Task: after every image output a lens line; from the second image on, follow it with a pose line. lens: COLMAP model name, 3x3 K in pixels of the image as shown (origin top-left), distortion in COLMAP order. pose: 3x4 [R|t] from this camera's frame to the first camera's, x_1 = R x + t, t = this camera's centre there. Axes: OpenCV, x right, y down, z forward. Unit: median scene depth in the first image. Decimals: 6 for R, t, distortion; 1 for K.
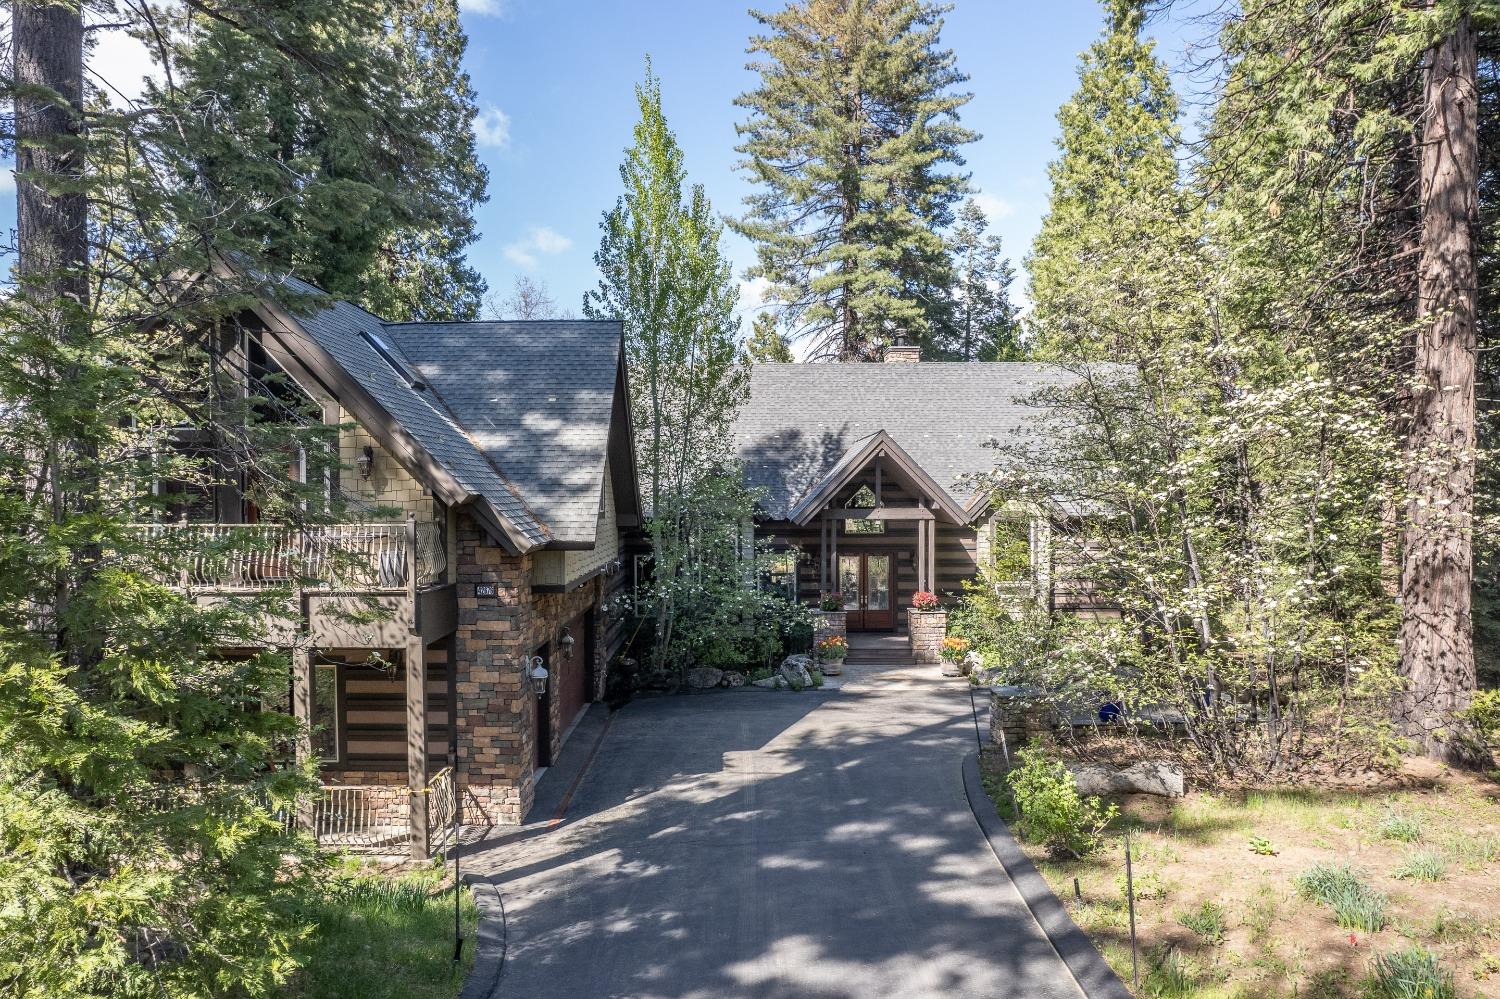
lens RADIAL K [[1016.6, 0, 740.9], [0, 1016.6, 516.4], [0, 0, 1]] dist [-0.049101, 0.027616]
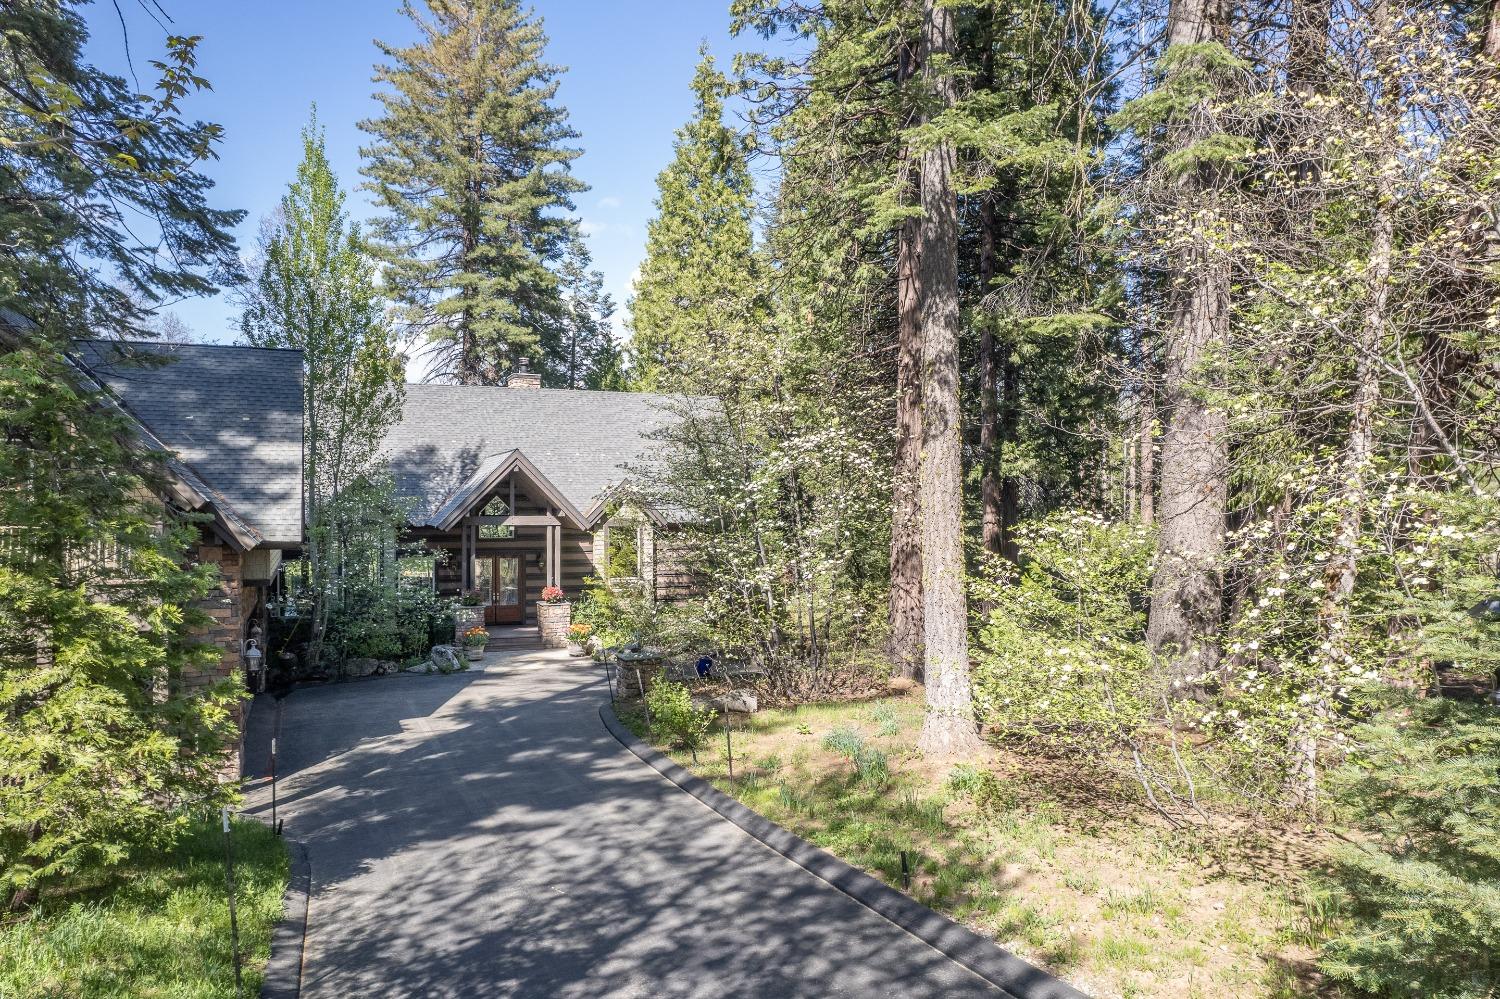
lens RADIAL K [[965.1, 0, 738.3], [0, 965.1, 502.3], [0, 0, 1]] dist [-0.022609, 0.001114]
pose [[0.923011, 0.006211, 0.384724, -0.053582], [0.003261, 0.999708, -0.023961, 0.003827], [-0.384760, 0.023371, 0.922721, -0.124024]]
